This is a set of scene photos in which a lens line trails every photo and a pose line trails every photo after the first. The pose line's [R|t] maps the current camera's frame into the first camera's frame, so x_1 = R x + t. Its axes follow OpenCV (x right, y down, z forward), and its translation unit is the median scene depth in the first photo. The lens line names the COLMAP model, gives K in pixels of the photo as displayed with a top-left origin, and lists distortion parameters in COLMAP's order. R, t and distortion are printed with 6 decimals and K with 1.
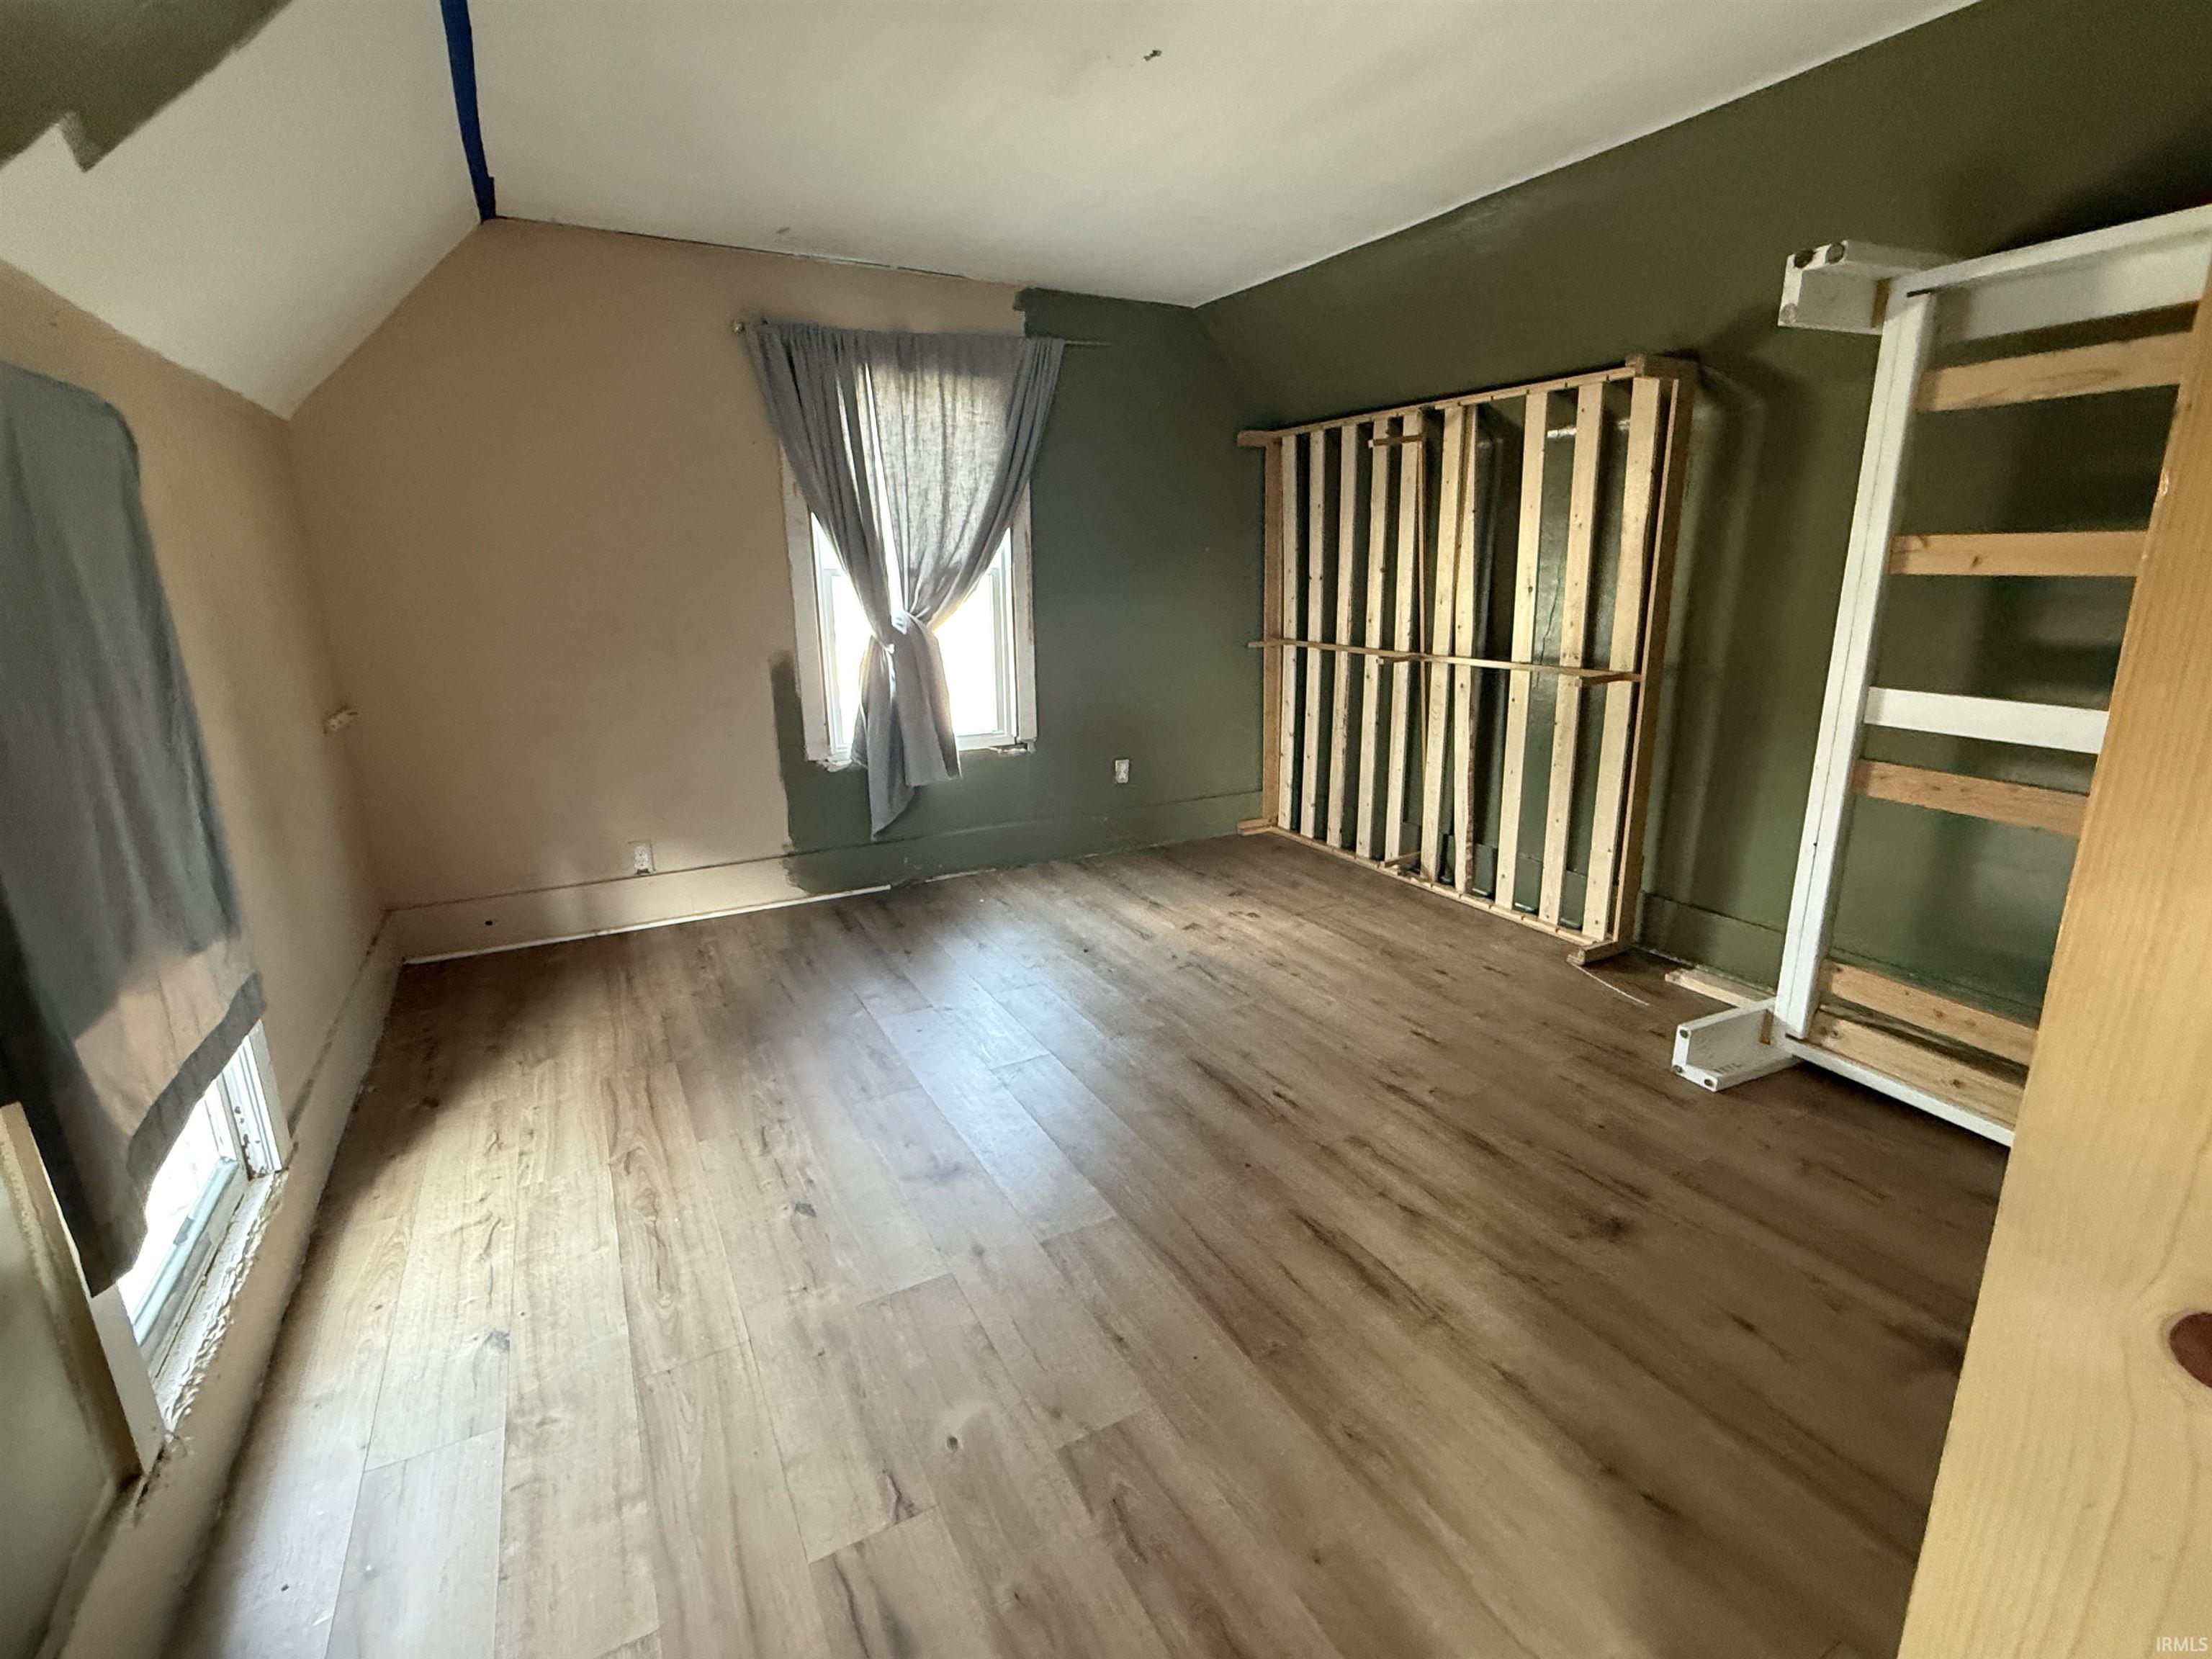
lens RADIAL K [[1016.5, 0, 1110.7], [0, 1016.5, 826.1], [0, 0, 1]] dist [-0.000599, 0.000040]
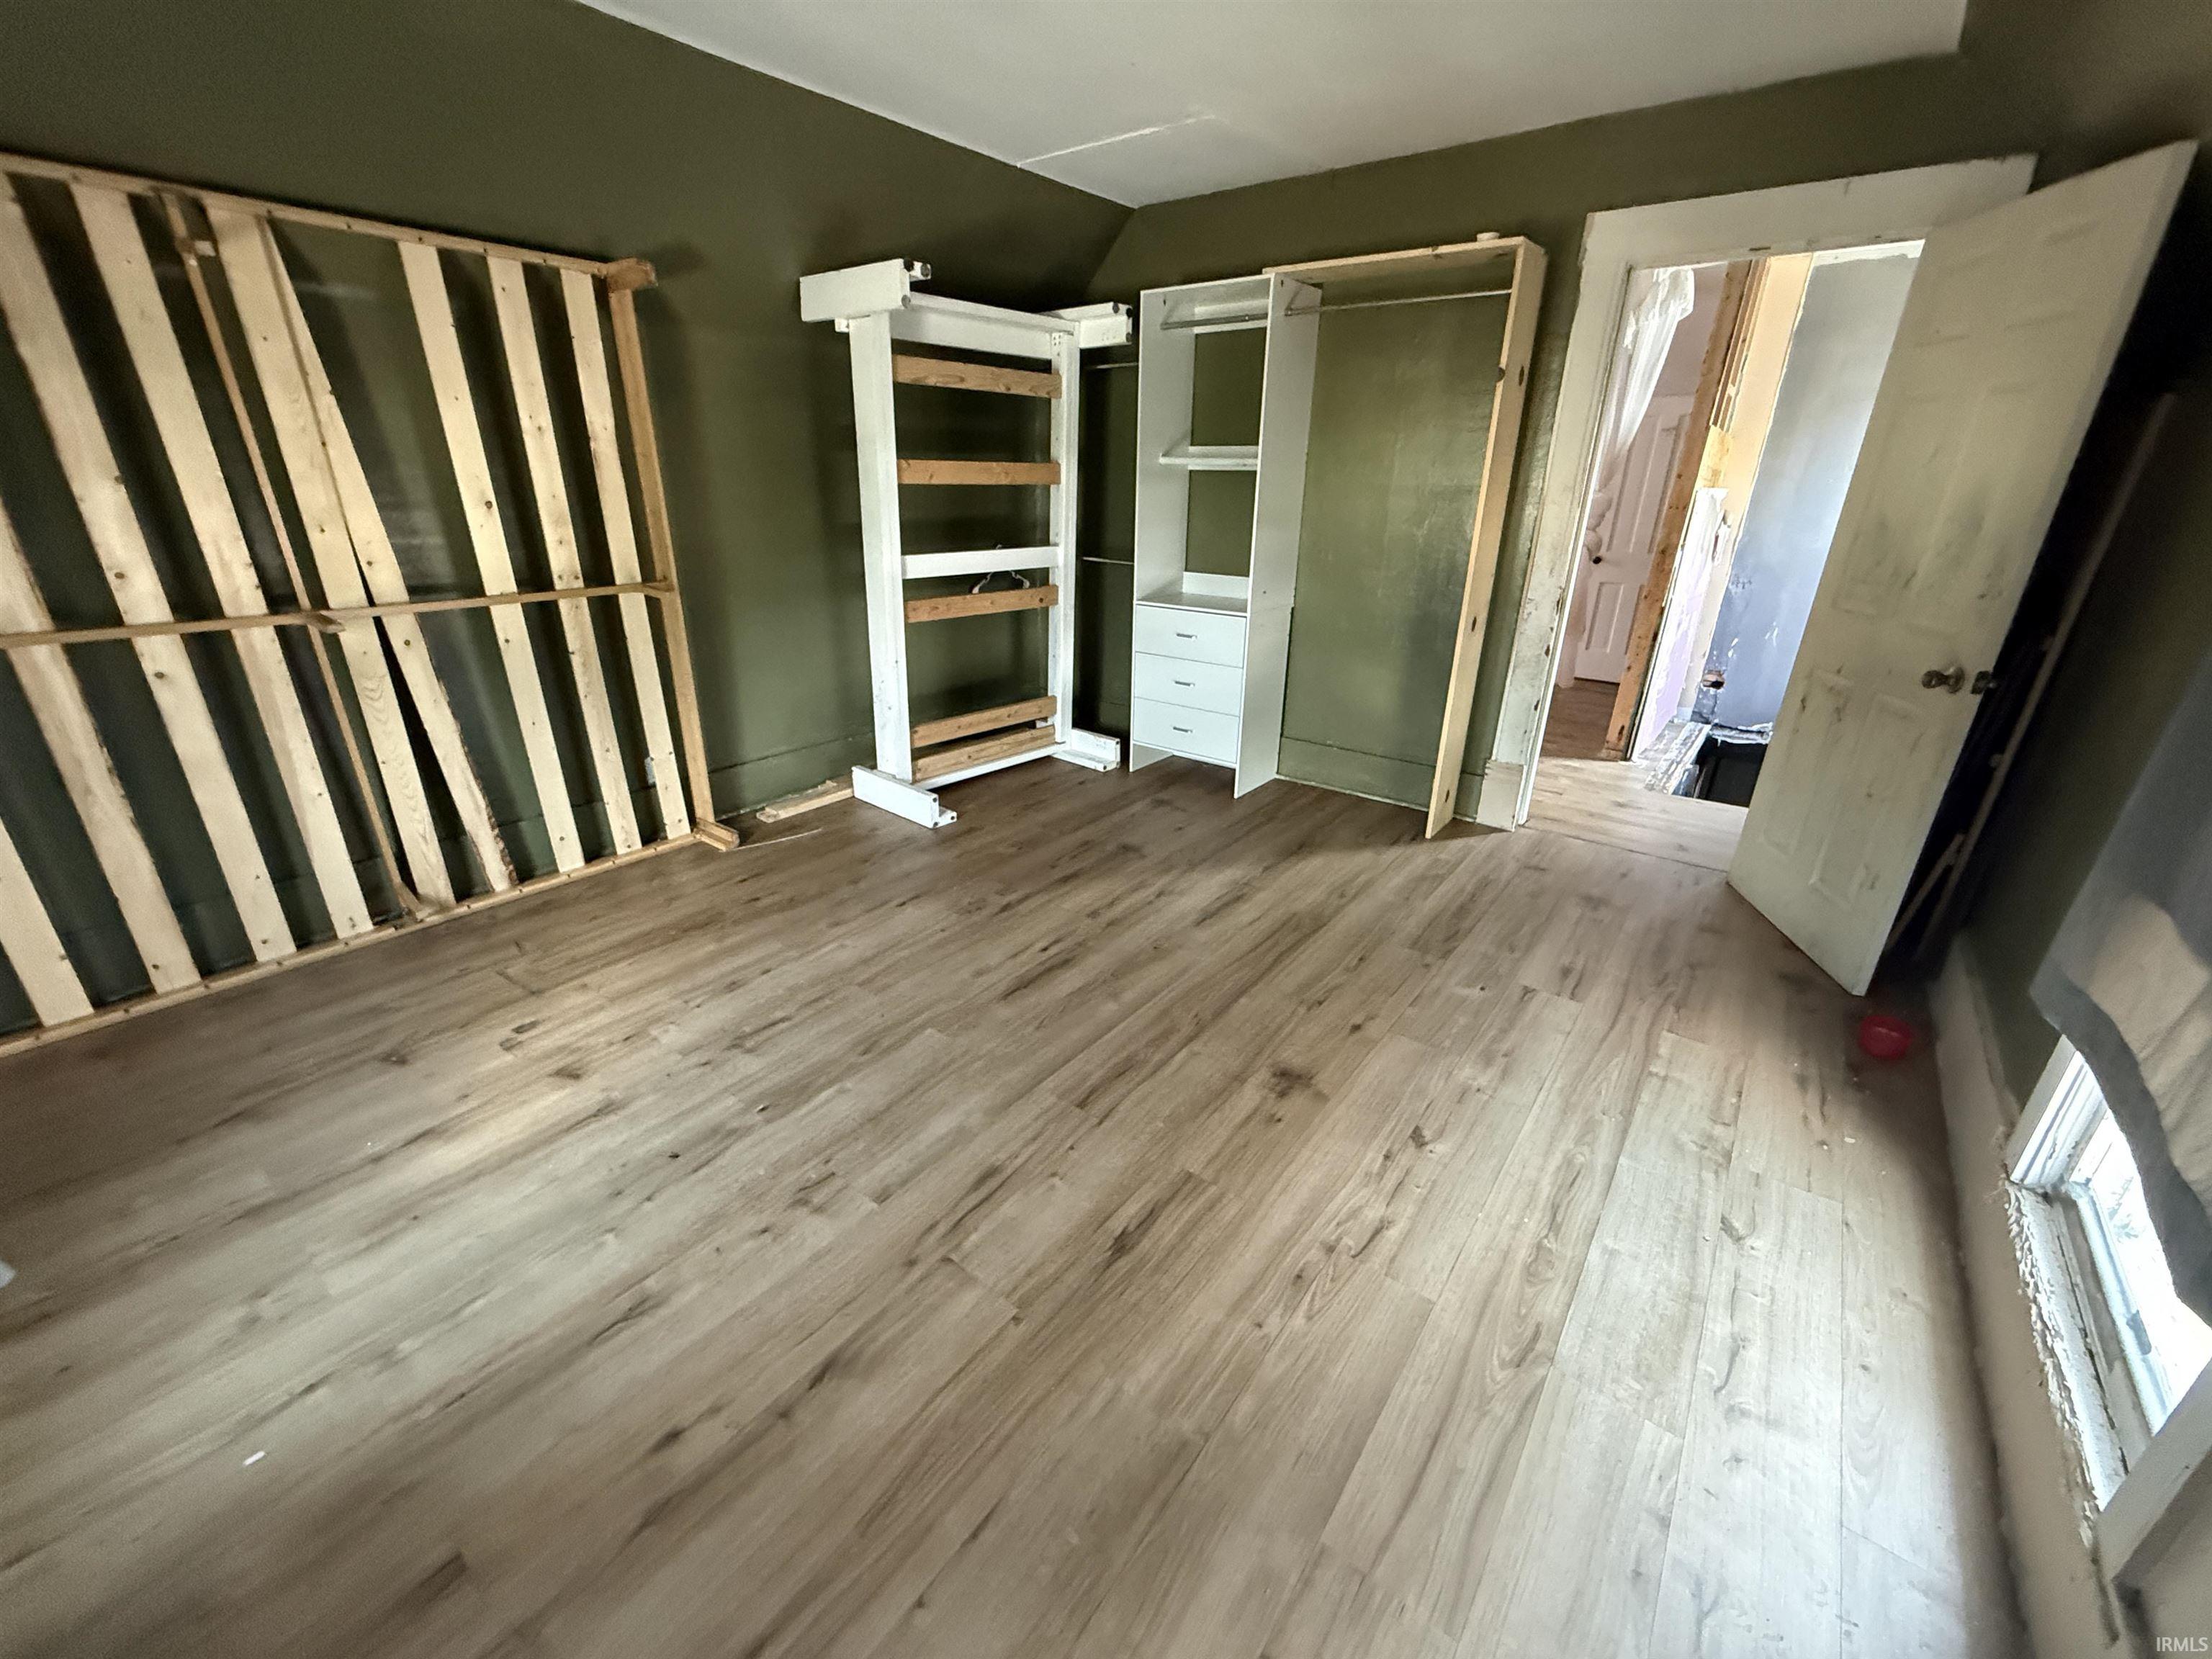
lens RADIAL K [[881.8, 0, 1103.4], [0, 881.8, 827.1], [0, 0, 1]] dist [0.000216, 0.000257]
pose [[-0.400981, -0.338336, 0.851318, -0.682300], [0.219165, 0.866883, 0.447751, -0.299884], [-0.889484, 0.366119, -0.273452, 1.168999]]
